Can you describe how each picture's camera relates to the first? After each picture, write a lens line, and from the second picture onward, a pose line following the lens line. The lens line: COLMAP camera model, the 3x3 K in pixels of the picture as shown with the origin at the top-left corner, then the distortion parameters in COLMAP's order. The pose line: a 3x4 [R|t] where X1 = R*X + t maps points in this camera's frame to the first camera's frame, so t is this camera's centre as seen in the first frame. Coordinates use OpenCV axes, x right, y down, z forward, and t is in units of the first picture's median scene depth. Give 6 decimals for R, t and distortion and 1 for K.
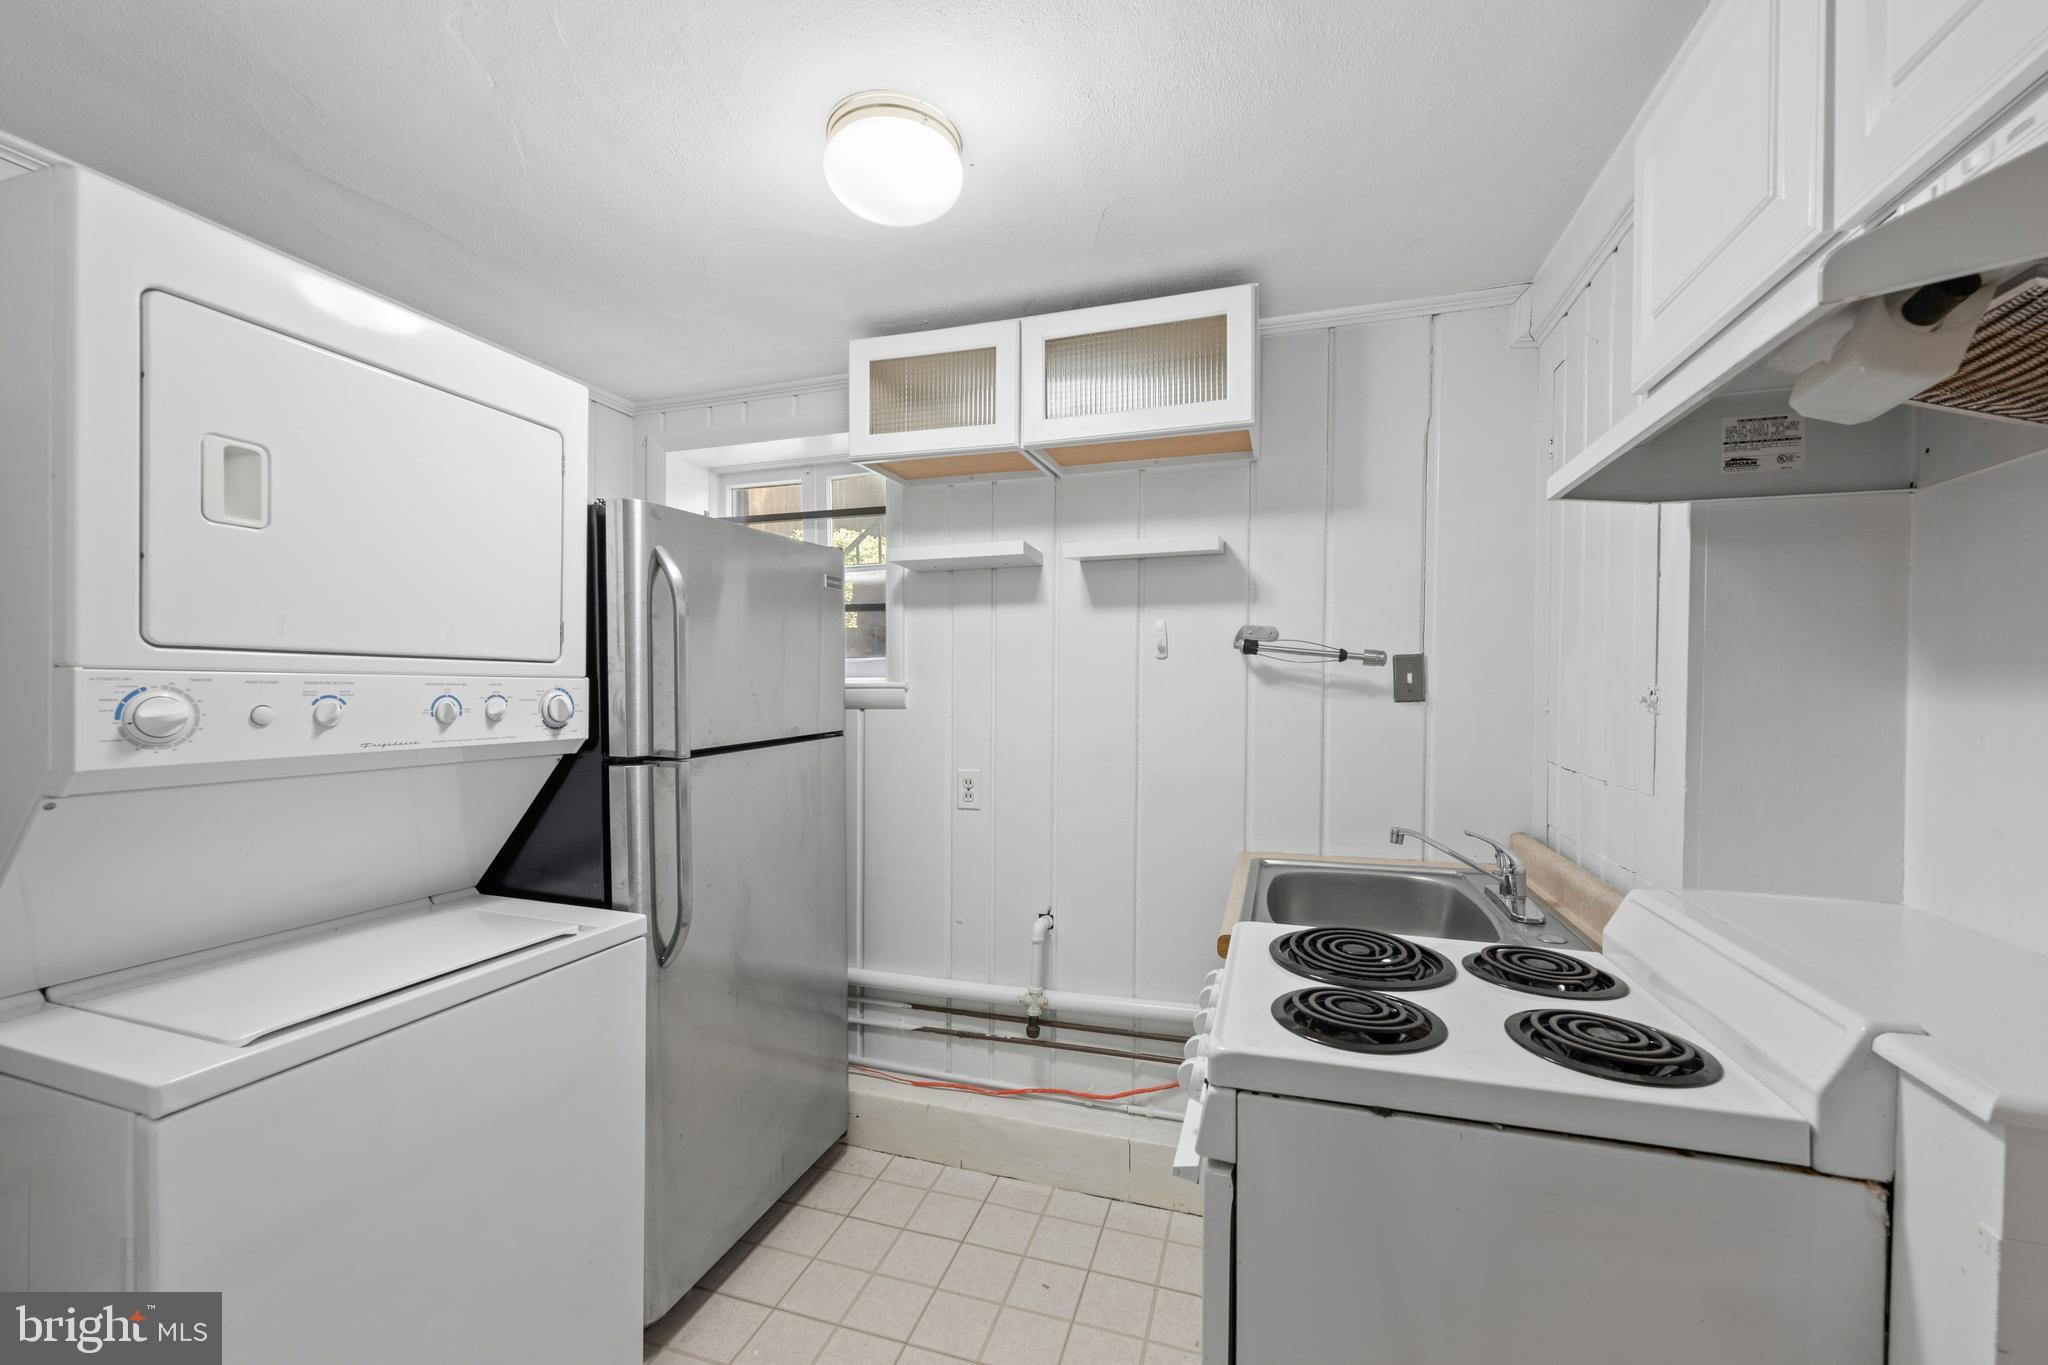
lens RADIAL K [[816.1, 0, 1025.8], [0, 816.1, 699.3], [0, 0, 1]] dist [-0.000117, -0.000115]
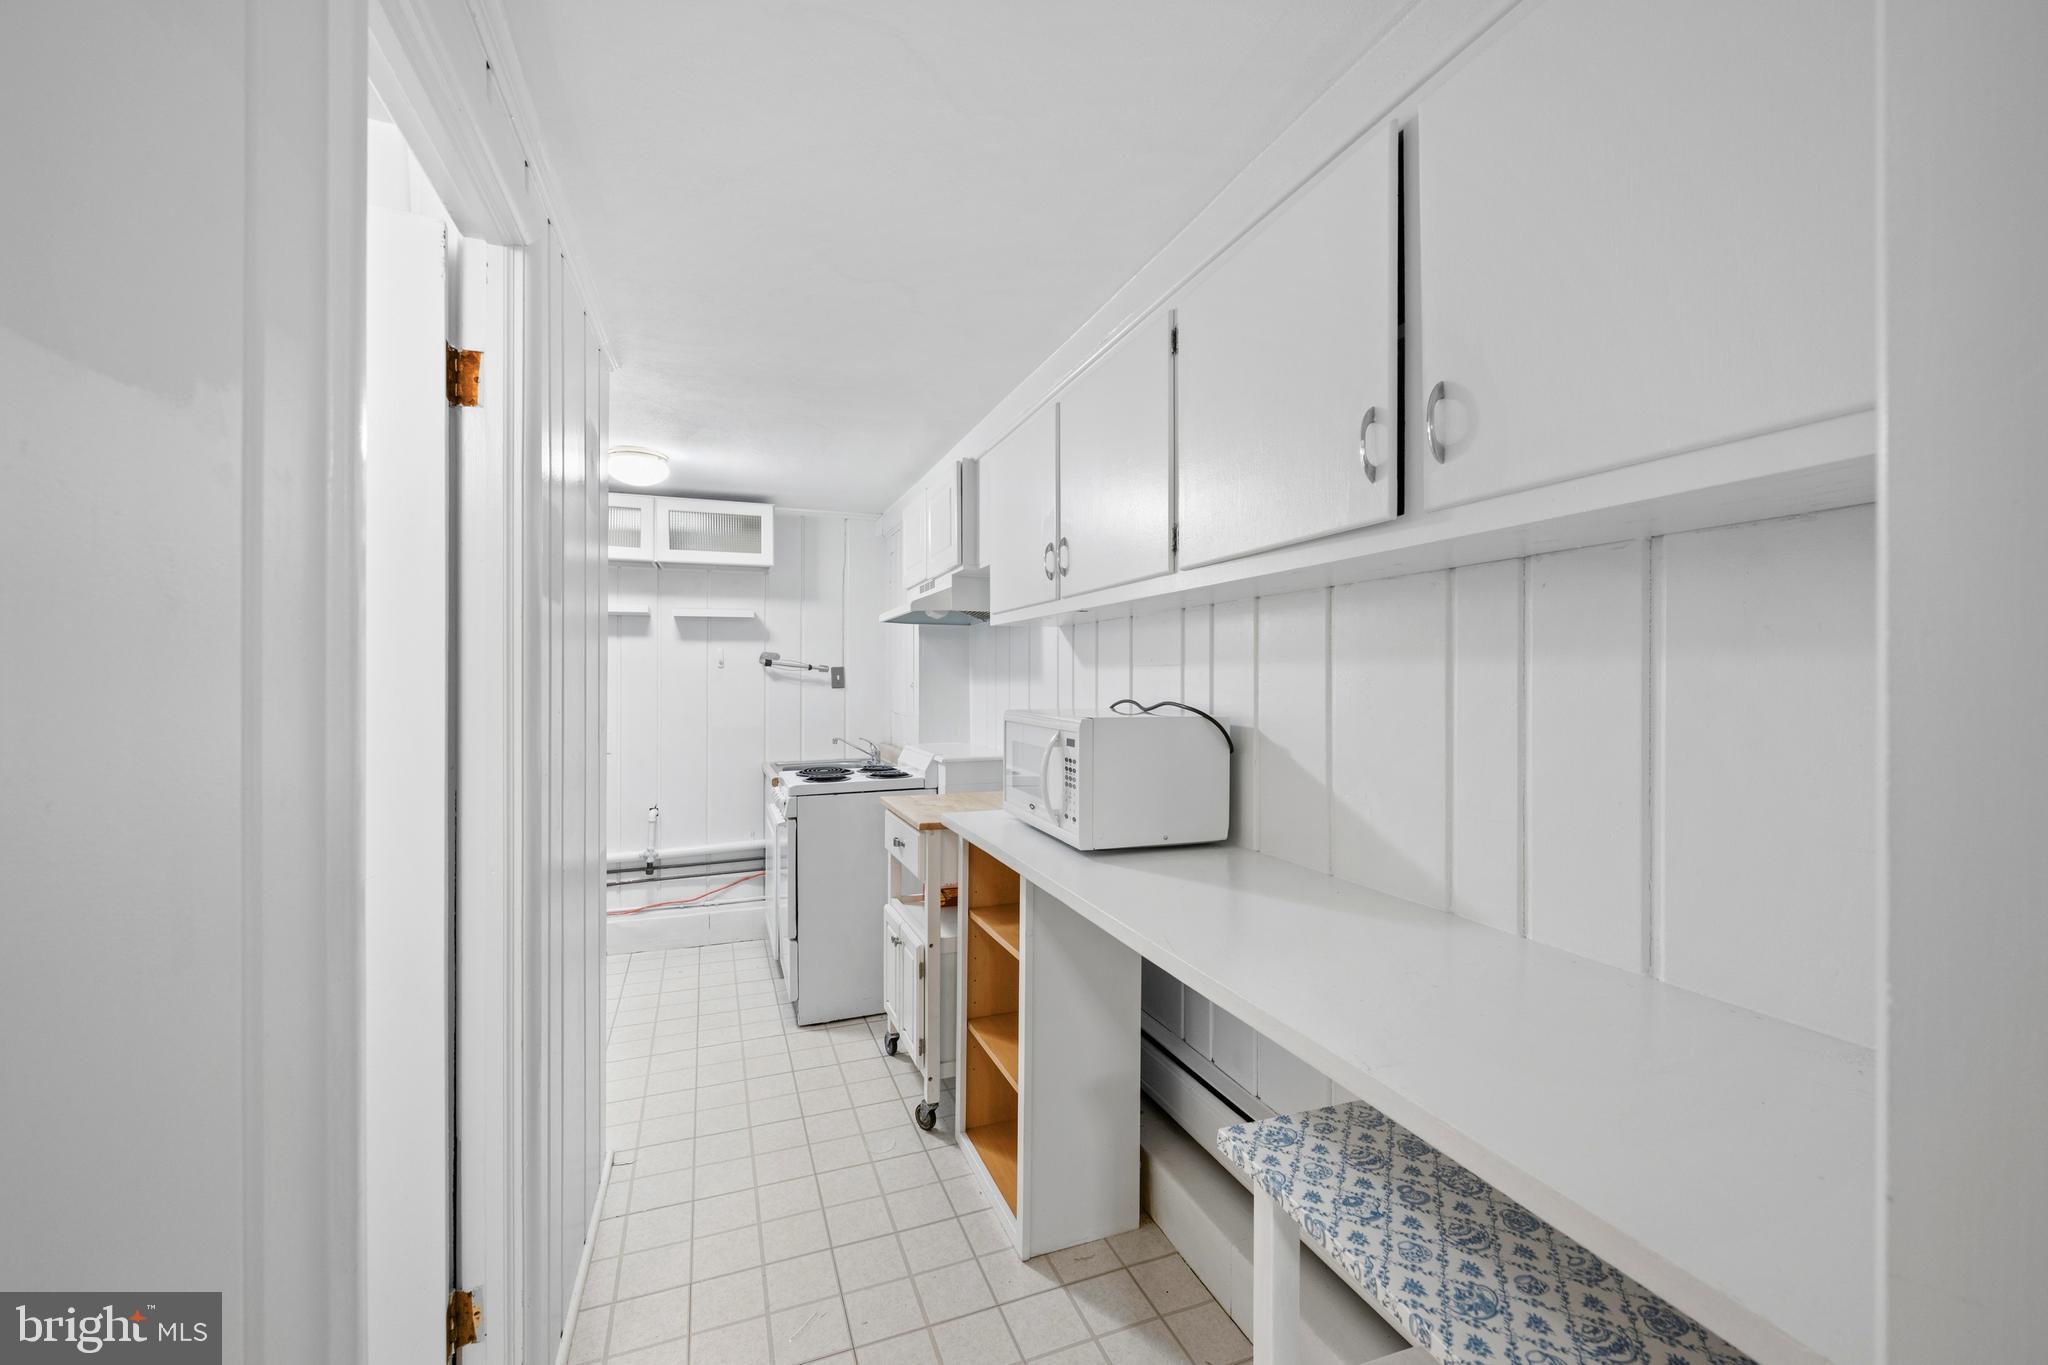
lens RADIAL K [[821.5, 0, 1019.0], [0, 821.5, 669.1], [0, 0, 1]] dist [-0.000560, -0.000216]
pose [[0.785992, -0.000248, 0.618237, -0.523519], [0.016073, 0.999670, -0.020032, 0.004498], [-0.618028, 0.025682, 0.785737, -1.059719]]
